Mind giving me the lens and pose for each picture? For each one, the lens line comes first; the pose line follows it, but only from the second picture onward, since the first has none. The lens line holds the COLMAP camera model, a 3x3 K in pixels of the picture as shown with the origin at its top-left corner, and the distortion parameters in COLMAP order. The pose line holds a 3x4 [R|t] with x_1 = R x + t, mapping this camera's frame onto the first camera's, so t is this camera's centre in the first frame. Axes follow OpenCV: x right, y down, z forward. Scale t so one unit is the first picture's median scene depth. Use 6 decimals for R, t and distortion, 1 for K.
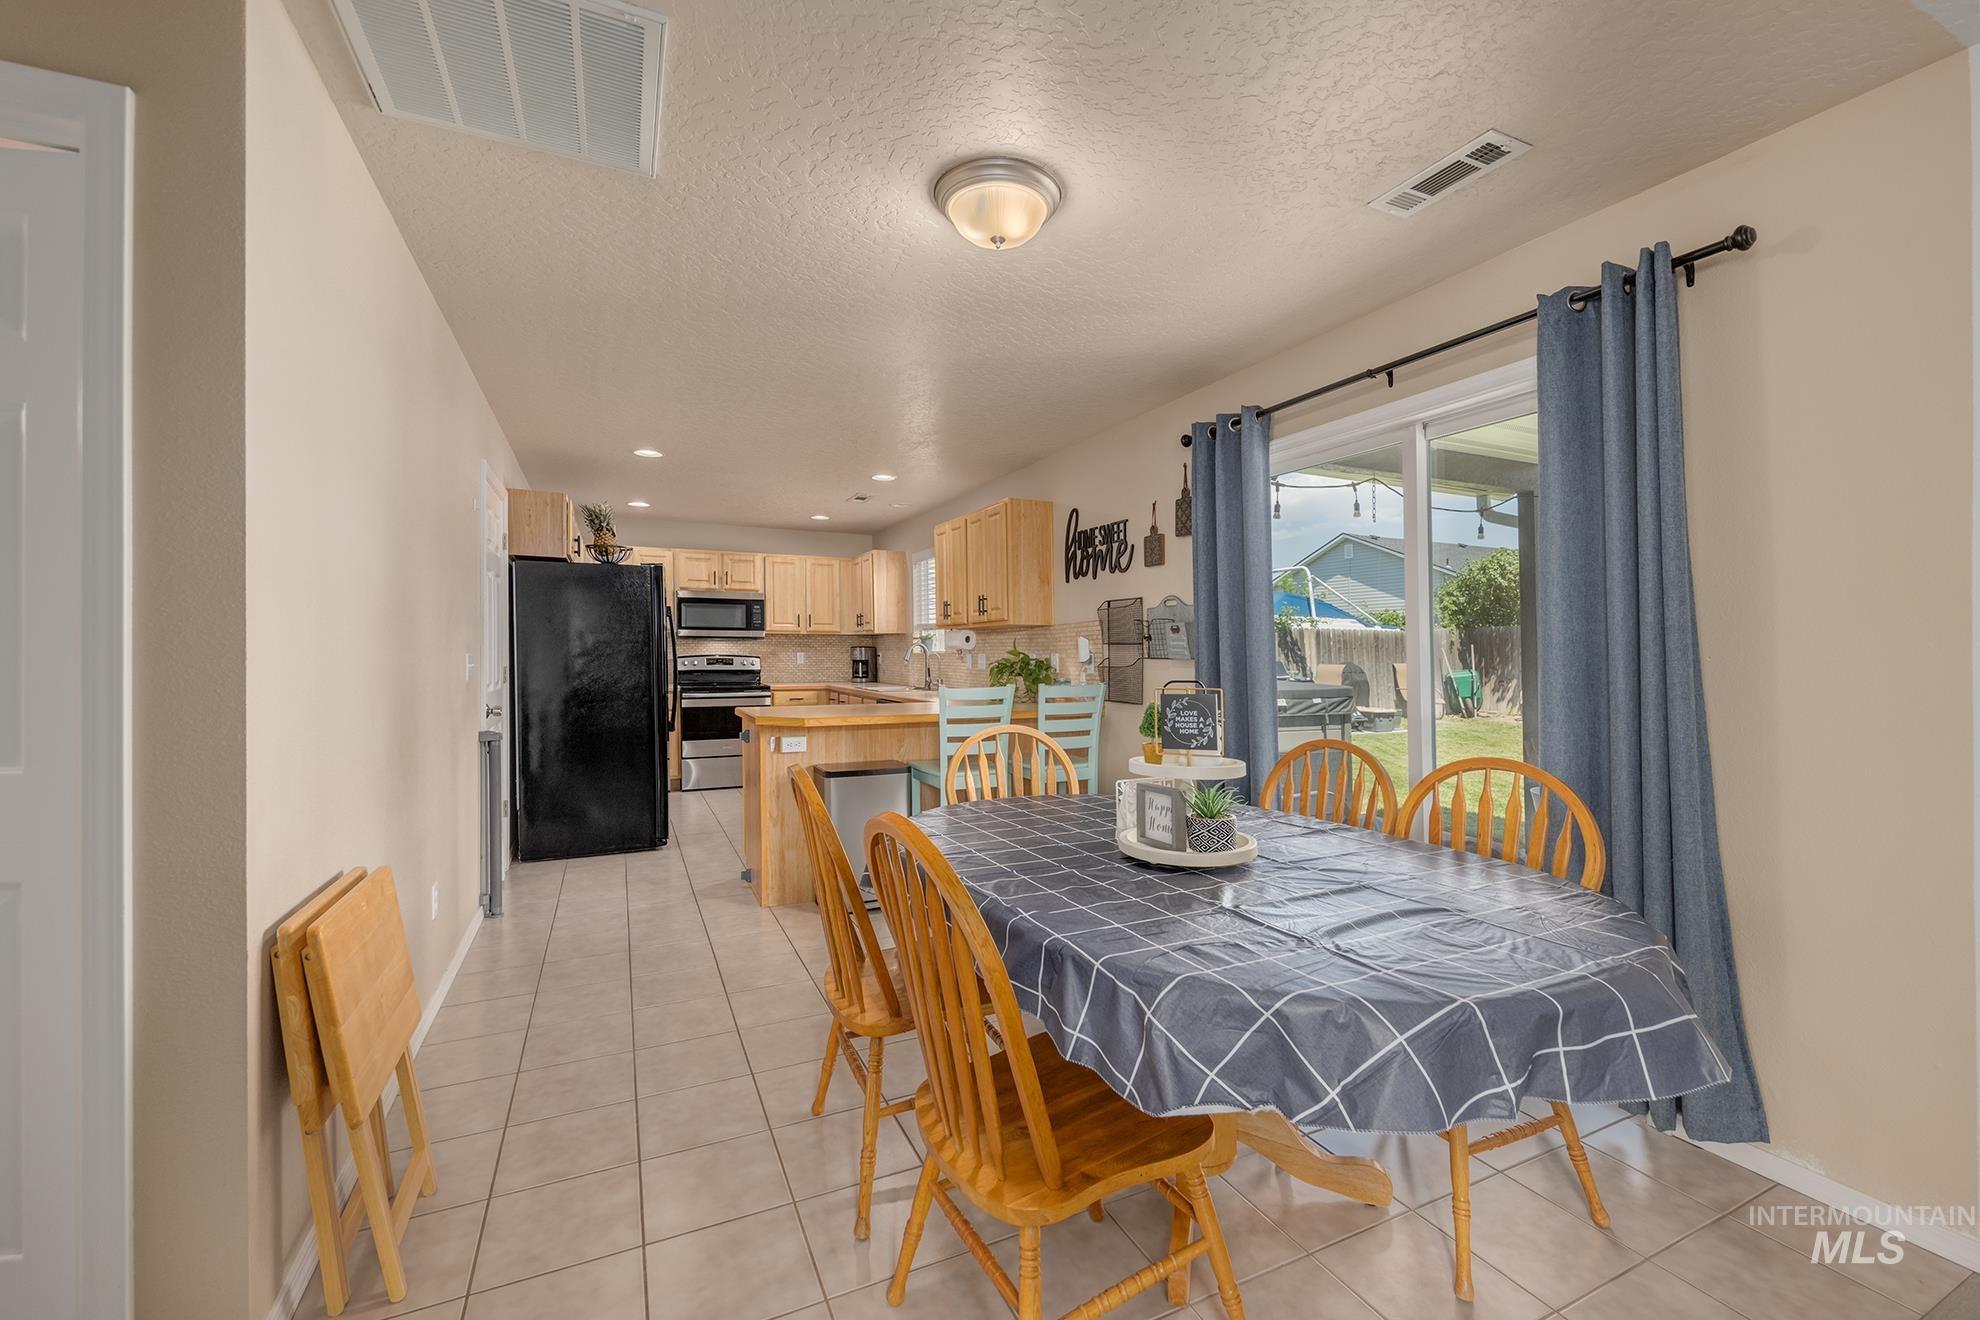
lens RADIAL K [[769.8, 0, 987.4], [0, 769.8, 655.8], [0, 0, 1]] dist [-0.002664, -0.000004]
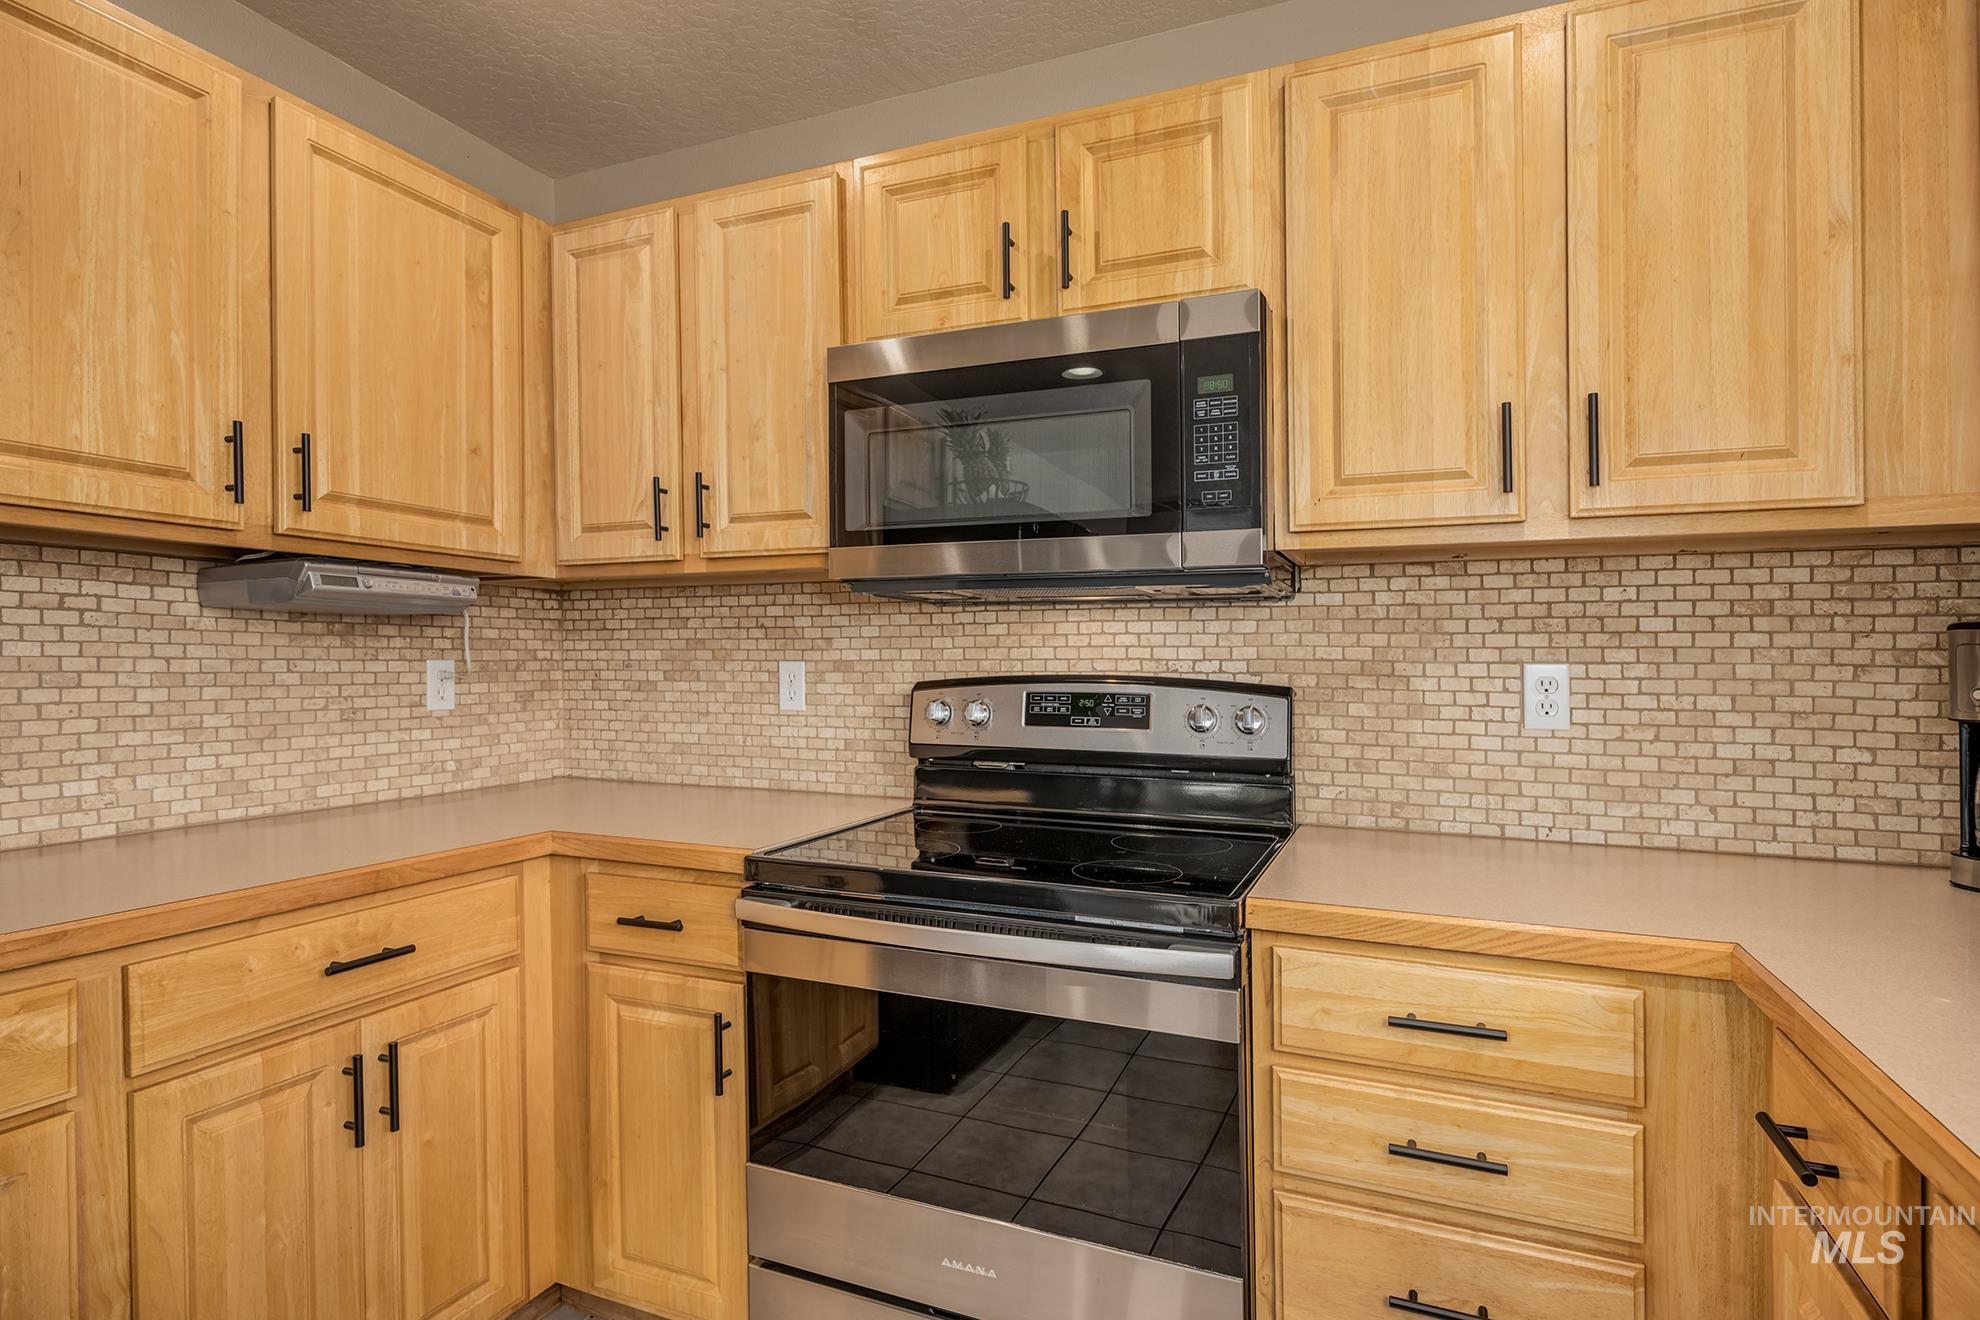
lens RADIAL K [[1004.7, 0, 1002.7], [0, 1004.7, 684.4], [0, 0, 1]] dist [0.000858, -0.000225]
pose [[0.678233, 0.013120, -0.734730, -0.191729], [-0.002897, 0.999881, 0.015181, -0.003554], [0.734841, -0.008168, 0.678190, 0.908025]]
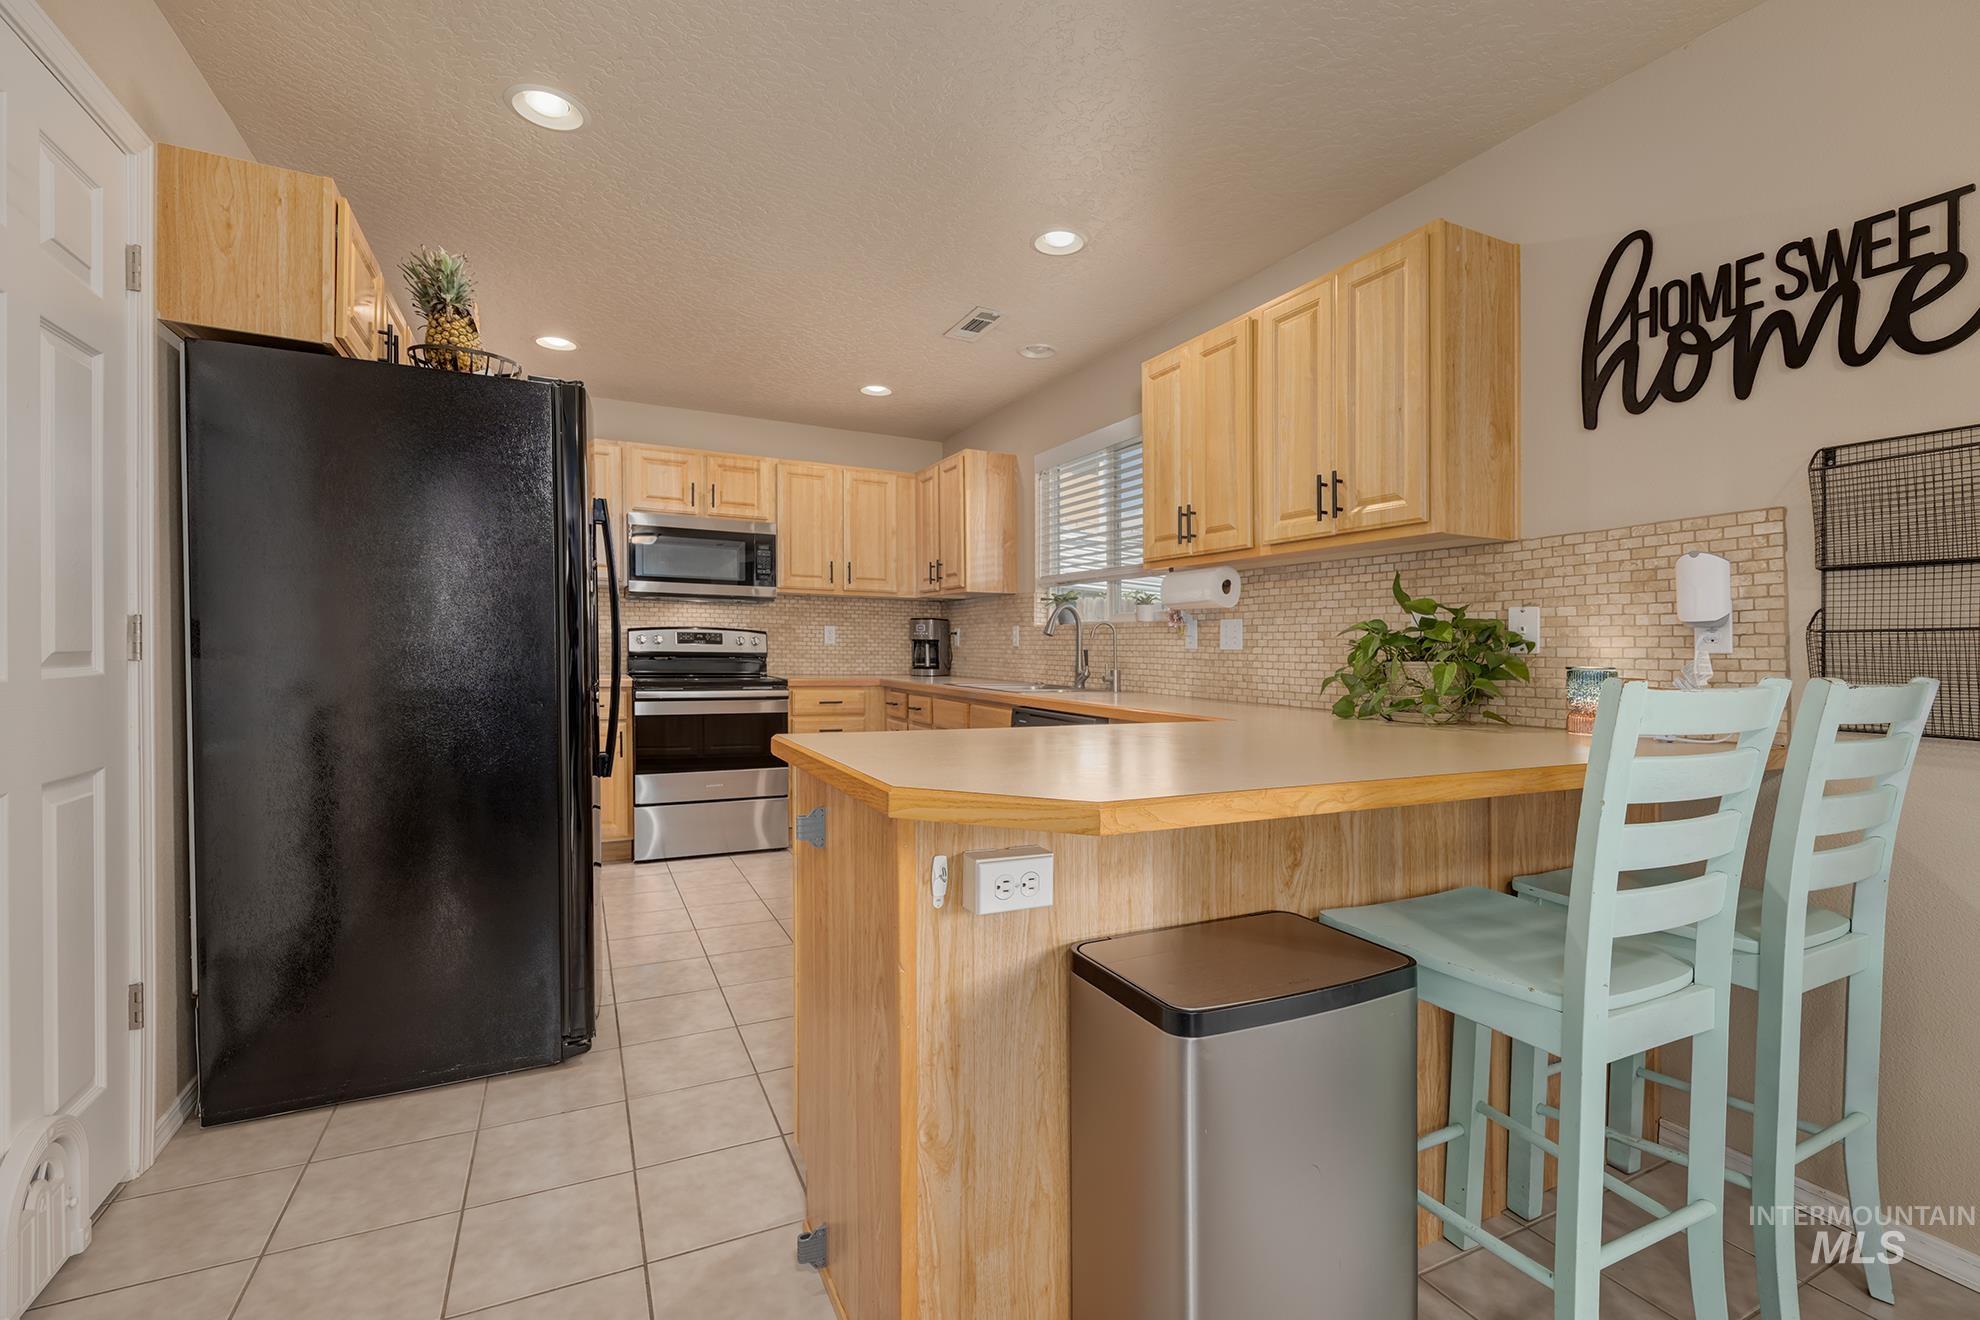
lens RADIAL K [[846.9, 0, 985.5], [0, 846.9, 670.6], [0, 0, 1]] dist [-0.001955, -0.001214]
pose [[0.999915, 0.011961, 0.005250, -0.144156], [-0.012081, 0.999655, 0.023316, 0.016637], [-0.004969, -0.023377, 0.999714, 0.379151]]
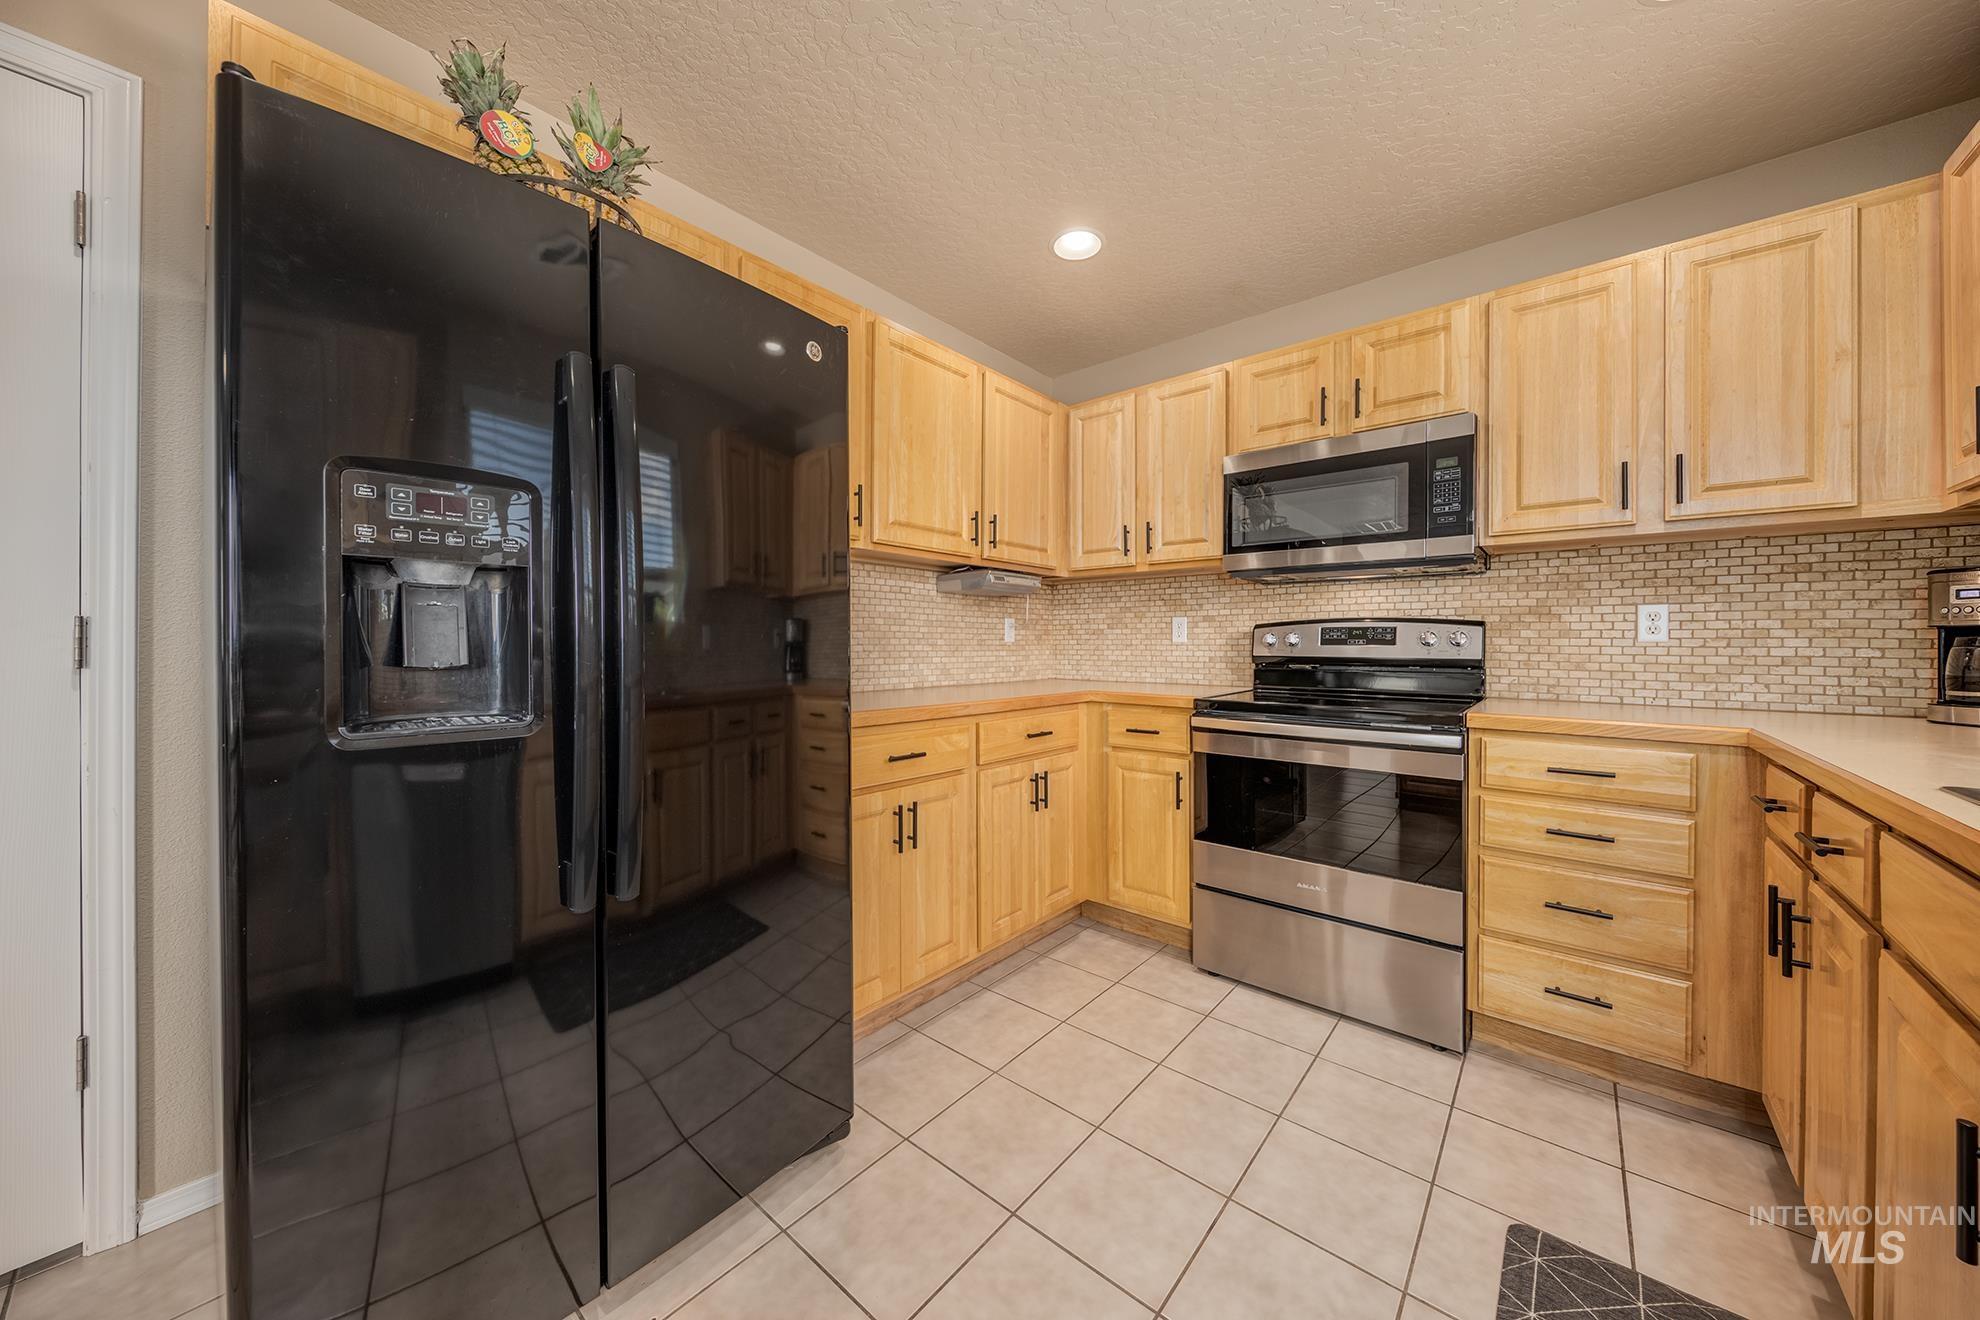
lens RADIAL K [[674.4, 0, 1003.5], [0, 674.4, 671.5], [0, 0, 1]] dist [-0.009592, -0.000658]
pose [[0.428370, 0.032584, -0.903016, -0.137117], [-0.001377, 0.999372, 0.035408, 0.015189], [0.903603, -0.013924, 0.428145, 0.786685]]
